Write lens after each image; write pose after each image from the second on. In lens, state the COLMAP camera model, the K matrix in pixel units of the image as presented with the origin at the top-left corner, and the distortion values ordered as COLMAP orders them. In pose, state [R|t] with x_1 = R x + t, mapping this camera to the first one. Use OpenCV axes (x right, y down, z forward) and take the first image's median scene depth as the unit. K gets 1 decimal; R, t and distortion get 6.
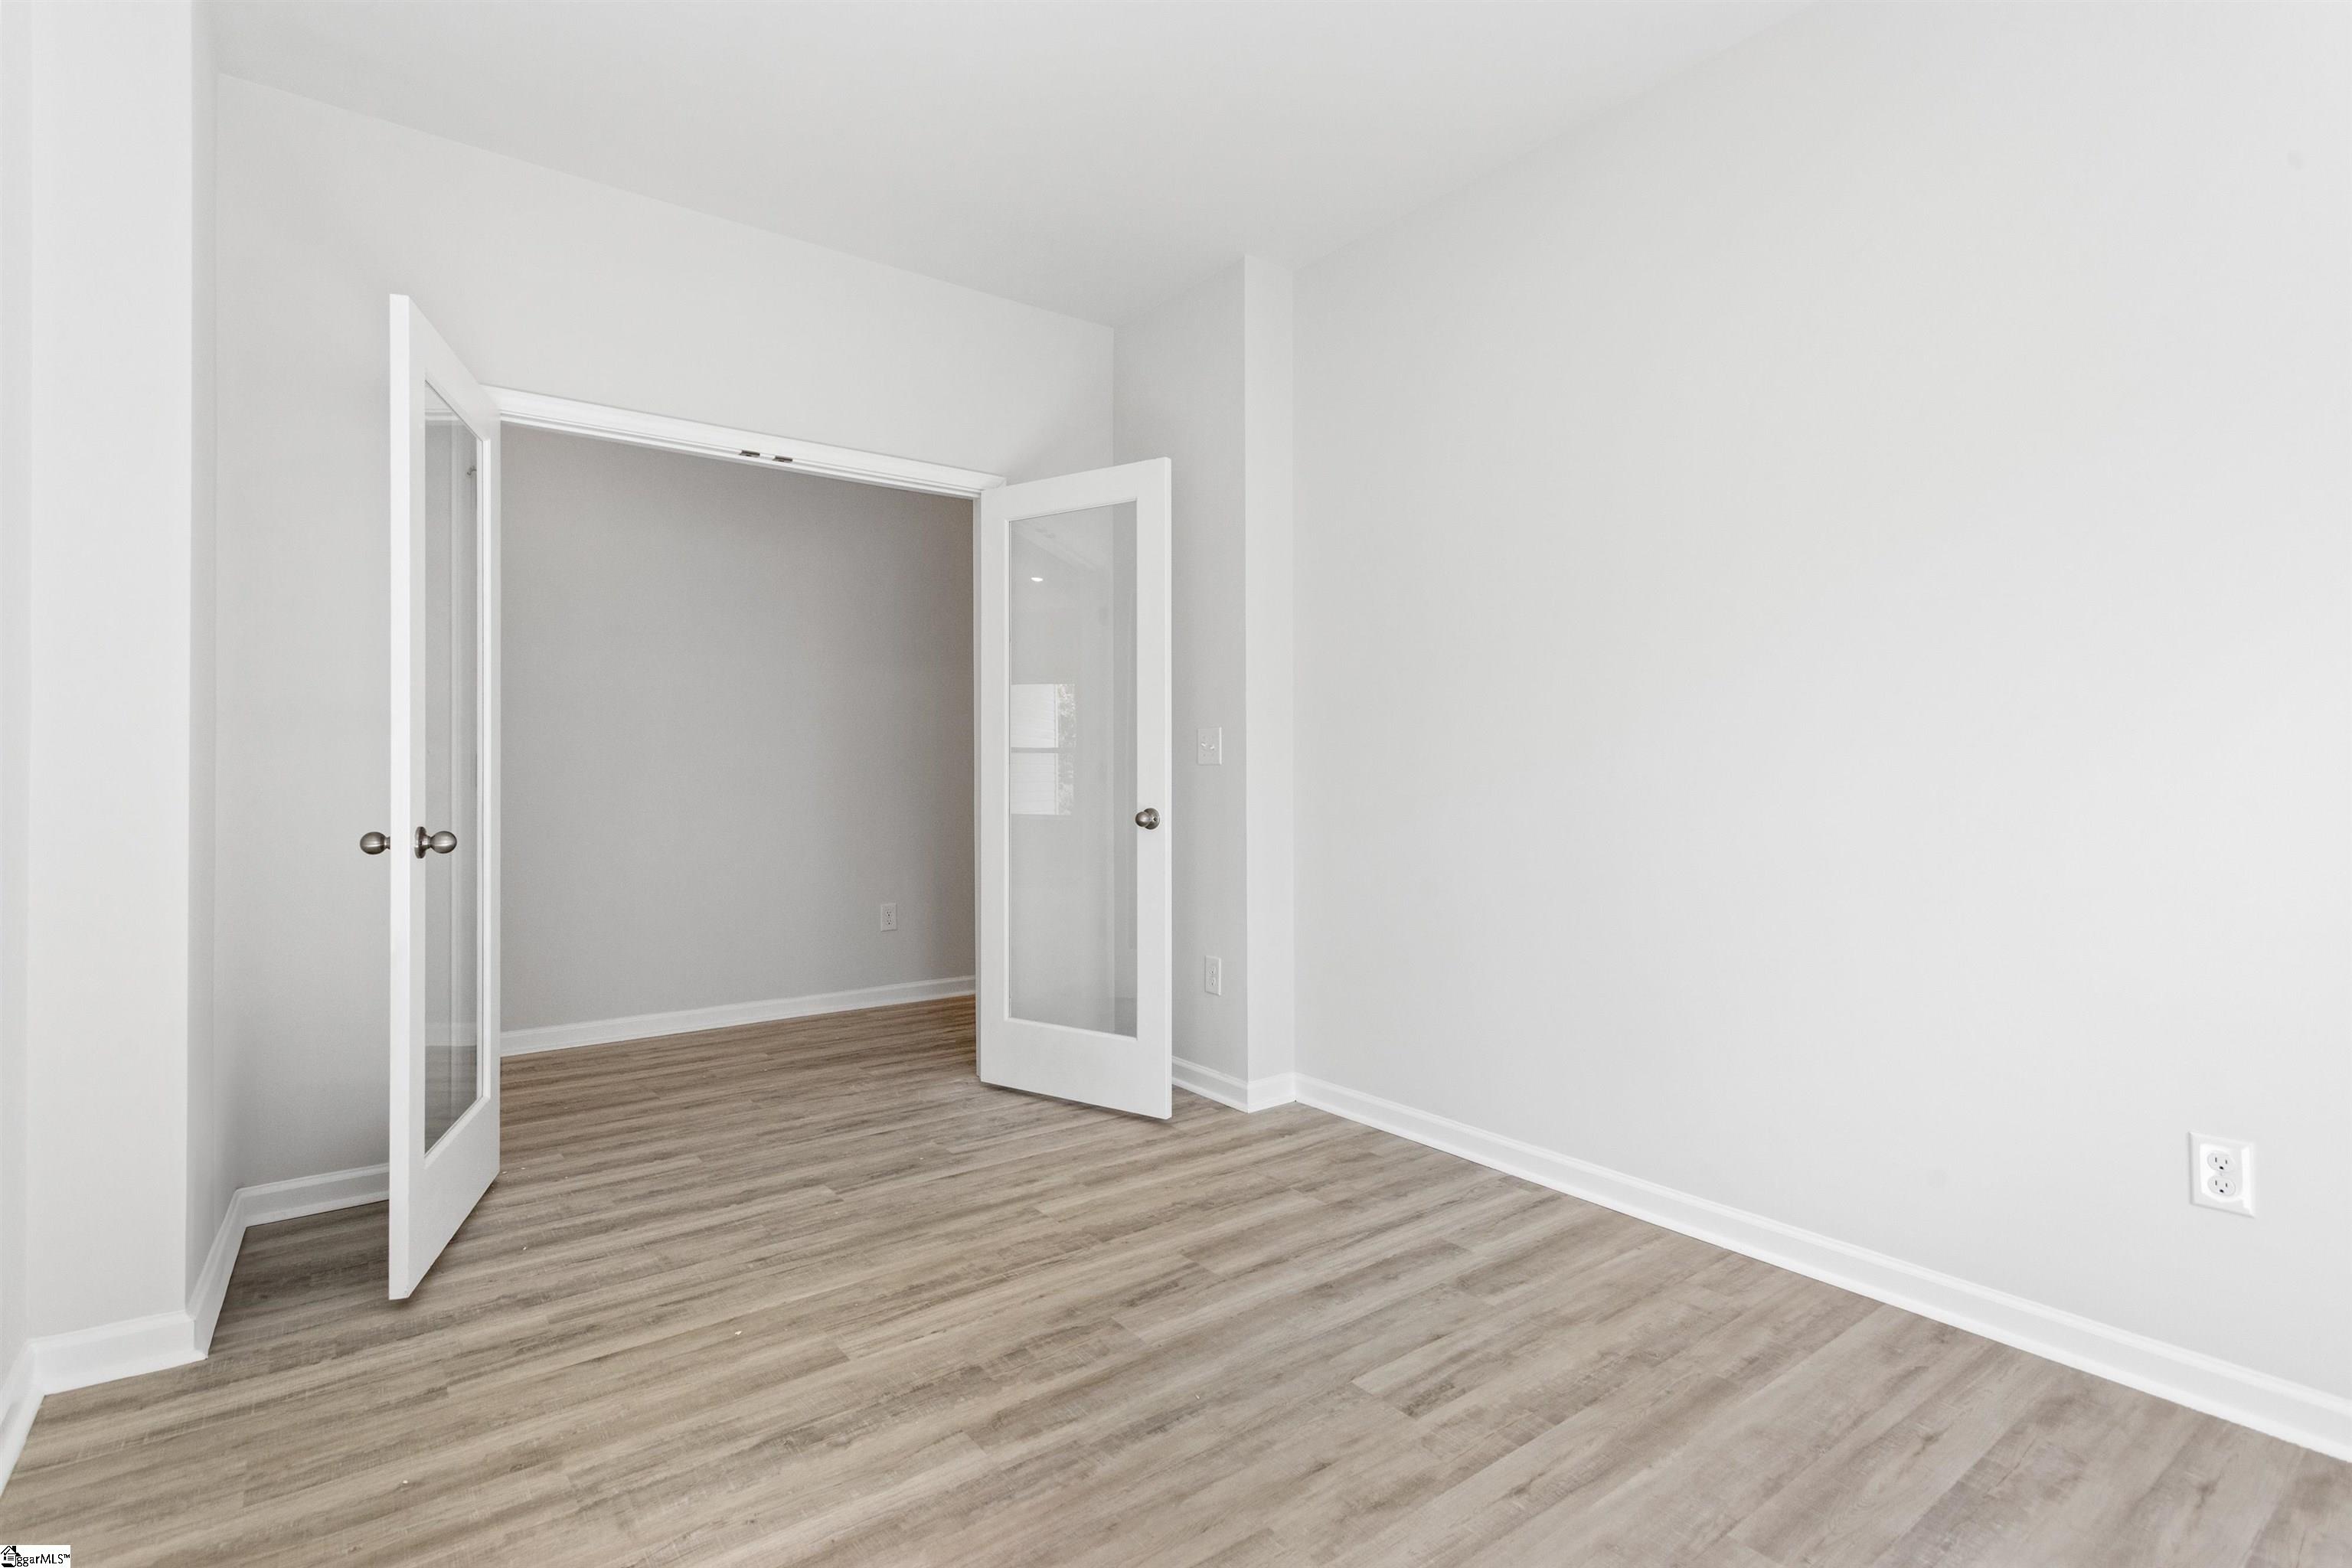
lens RADIAL K [[1122.5, 0, 1174.4], [0, 1122.5, 777.9], [0, 0, 1]] dist [0.006748, 0.000460]
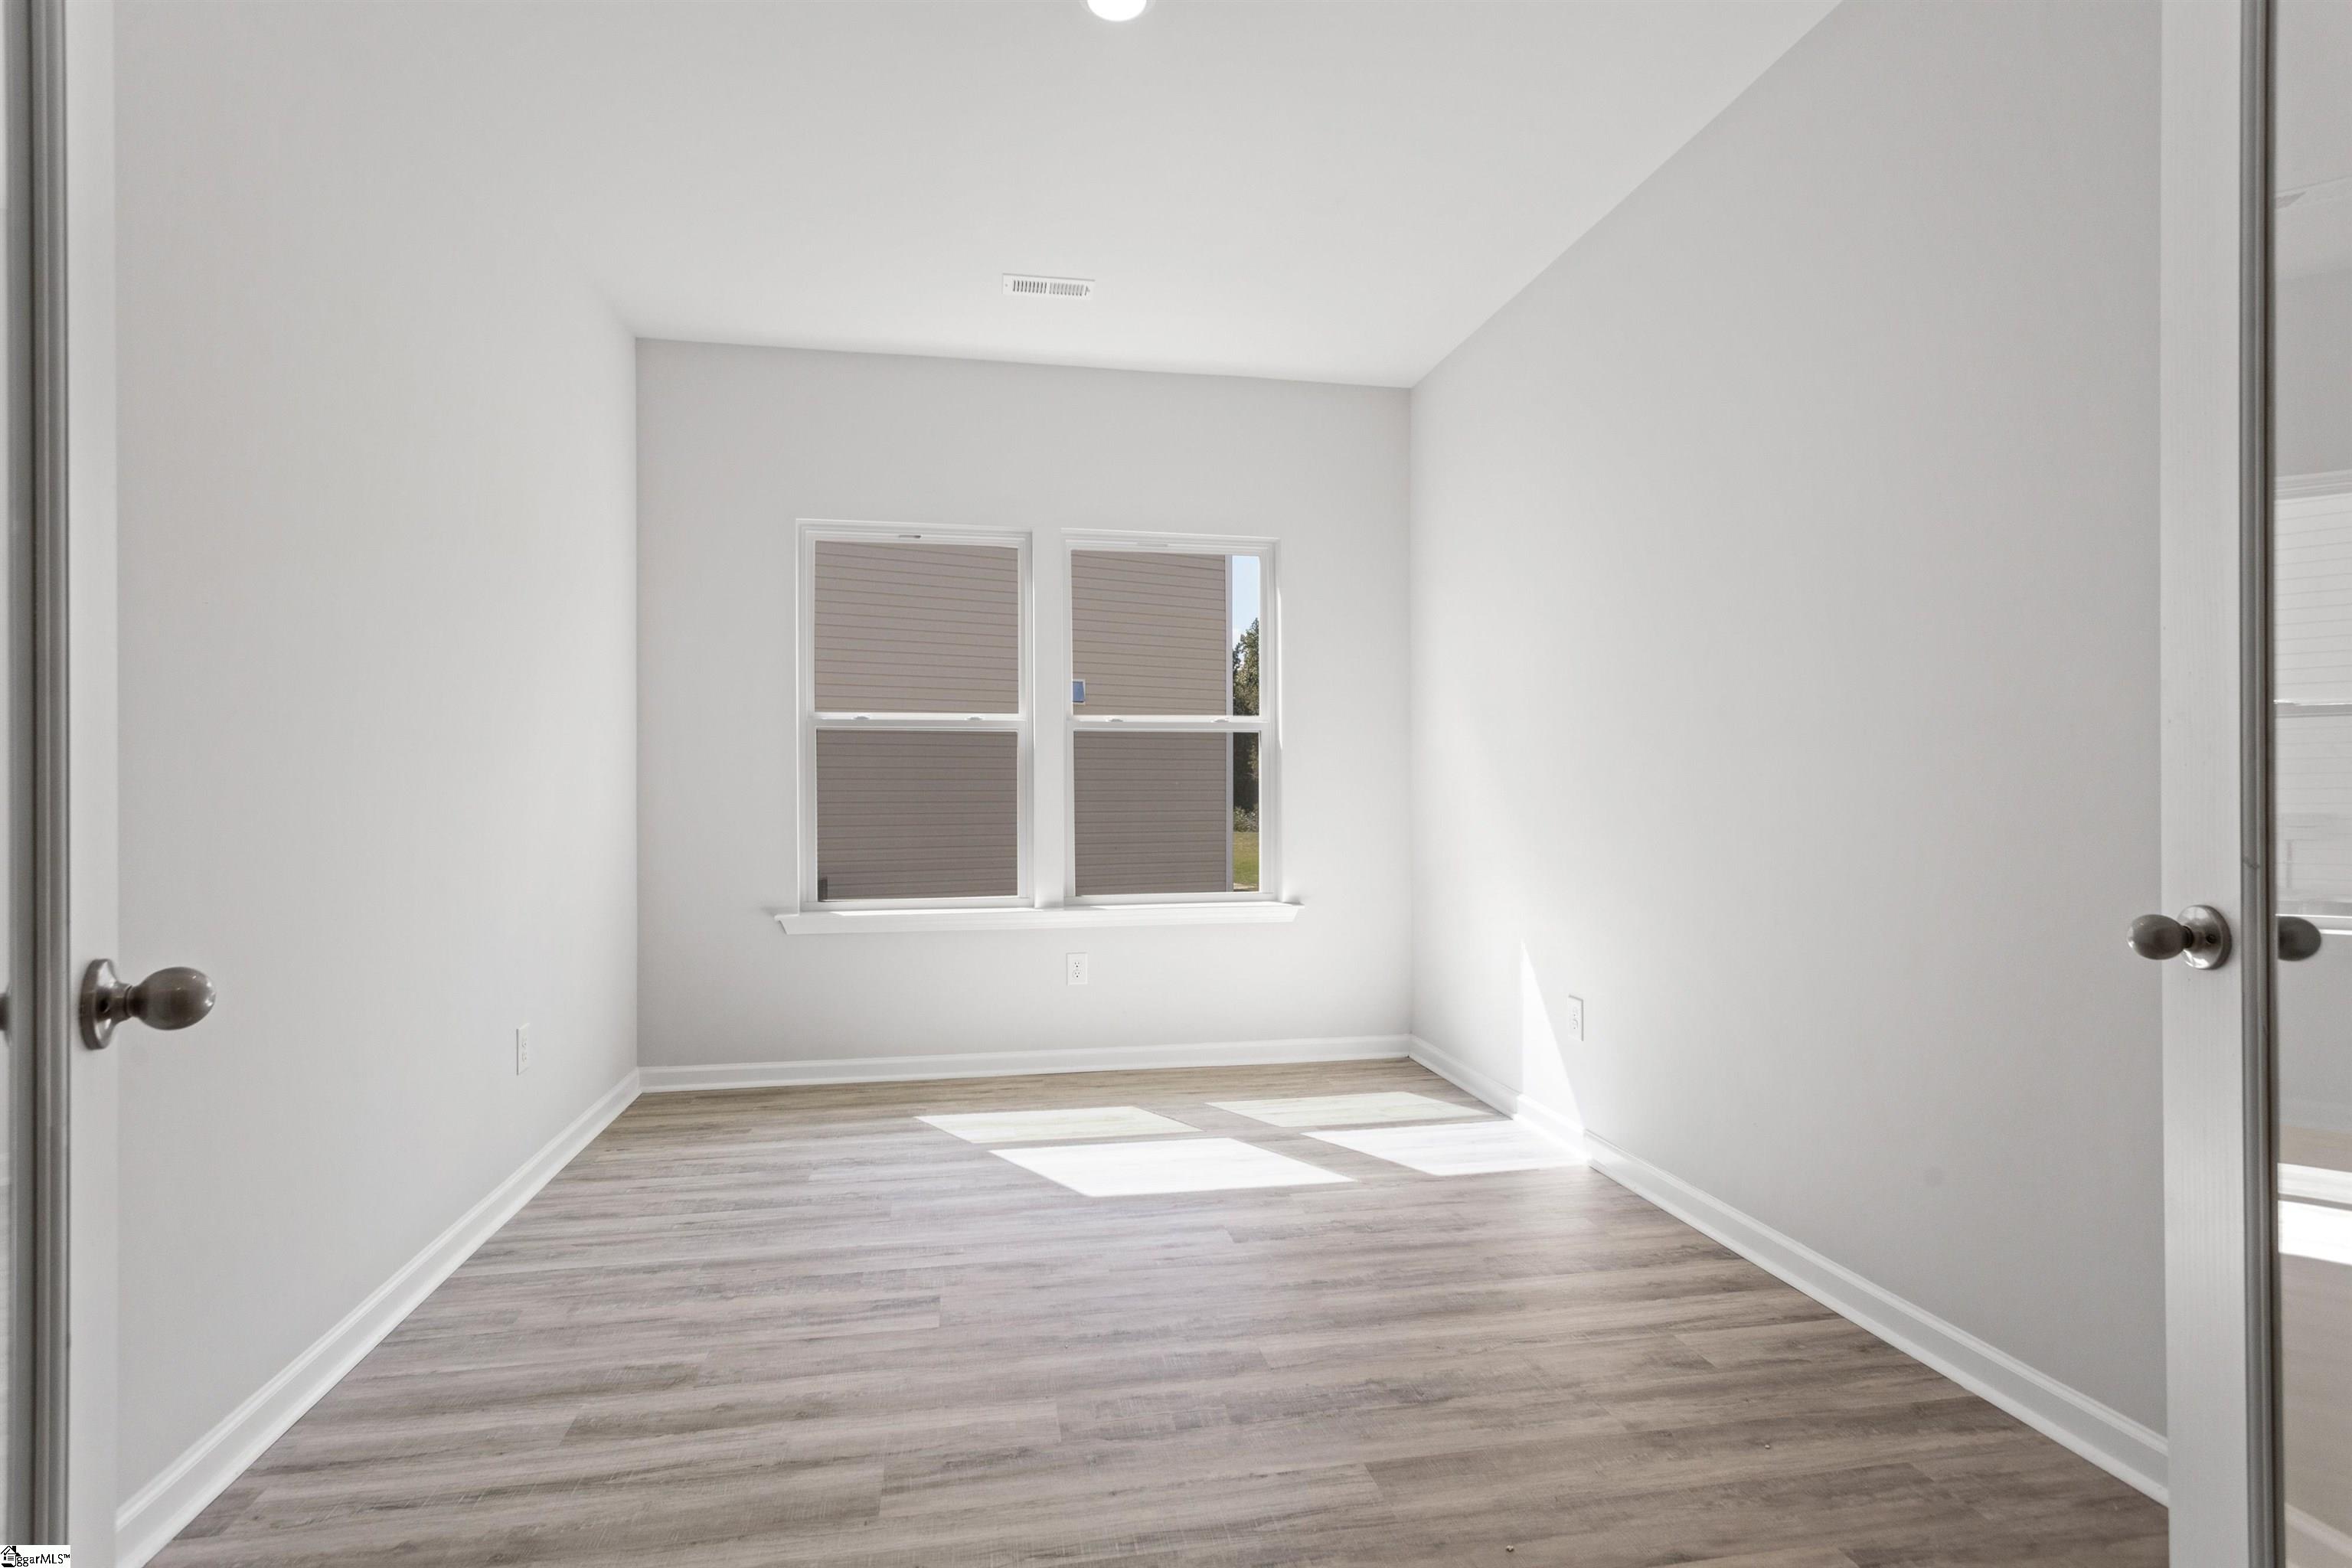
lens RADIAL K [[1122.5, 0, 1166.9], [0, 1122.5, 776.2], [0, 0, 1]] dist [0.006748, 0.000460]
pose [[-0.890945, 0.009100, 0.454019, -0.566533], [0.007500, 0.999958, -0.005323, -0.013551], [-0.454049, -0.001337, -0.890976, 1.893266]]
